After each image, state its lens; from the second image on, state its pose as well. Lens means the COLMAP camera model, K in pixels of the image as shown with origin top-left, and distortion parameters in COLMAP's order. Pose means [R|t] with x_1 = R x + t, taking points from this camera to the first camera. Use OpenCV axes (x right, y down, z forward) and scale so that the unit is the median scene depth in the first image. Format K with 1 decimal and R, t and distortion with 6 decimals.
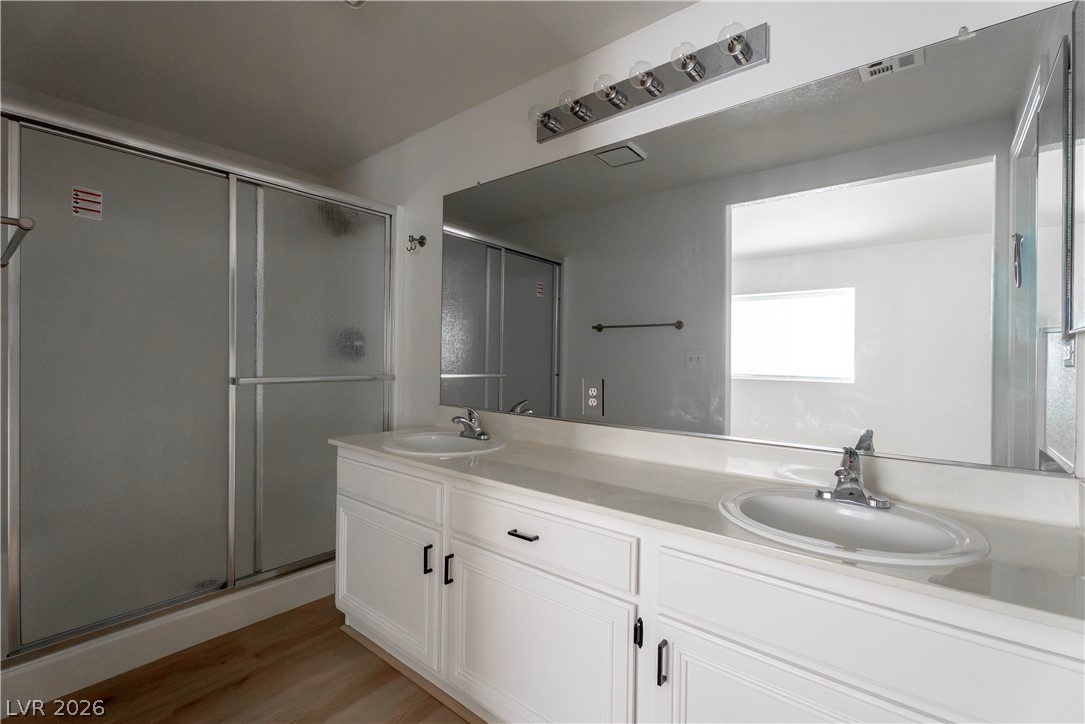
lens RADIAL K [[483.8, 0, 541.0], [0, 483.8, 364.6], [0, 0, 1]] dist [0.000650, 0.000381]
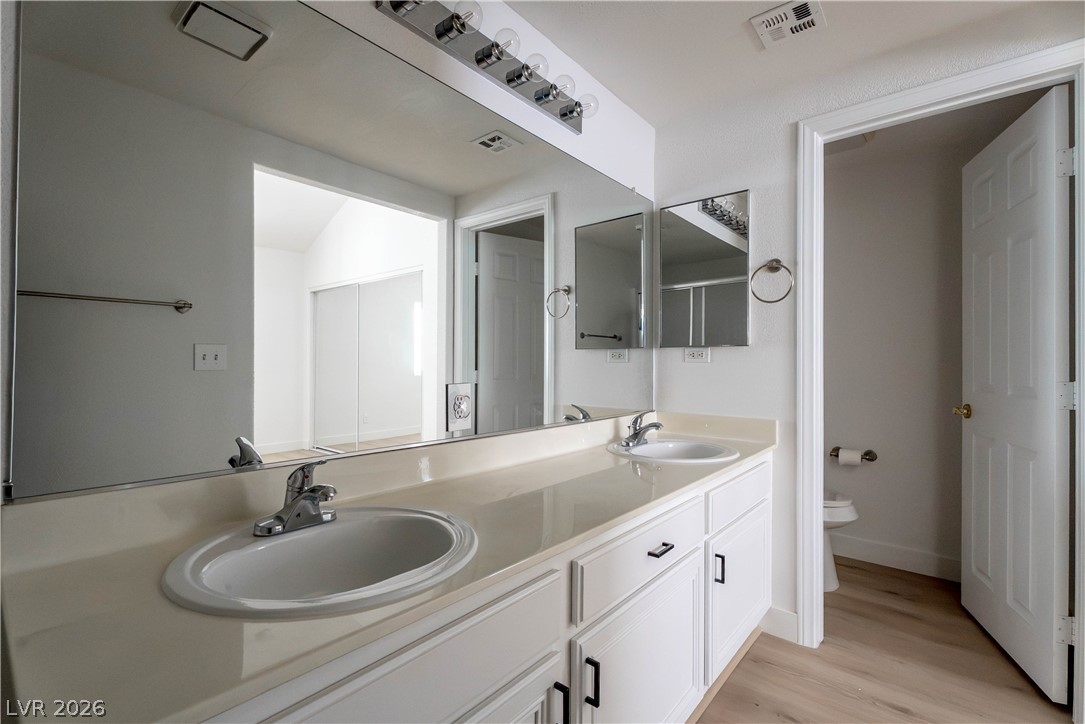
lens RADIAL K [[482.4, 0, 539.8], [0, 482.4, 366.2], [0, 0, 1]] dist [-0.000885, 0.000064]
pose [[0.006645, -0.007692, 0.999948, -0.605692], [0.004841, 0.999959, 0.007659, -0.000542], [-0.999966, 0.004790, 0.006682, 0.782604]]
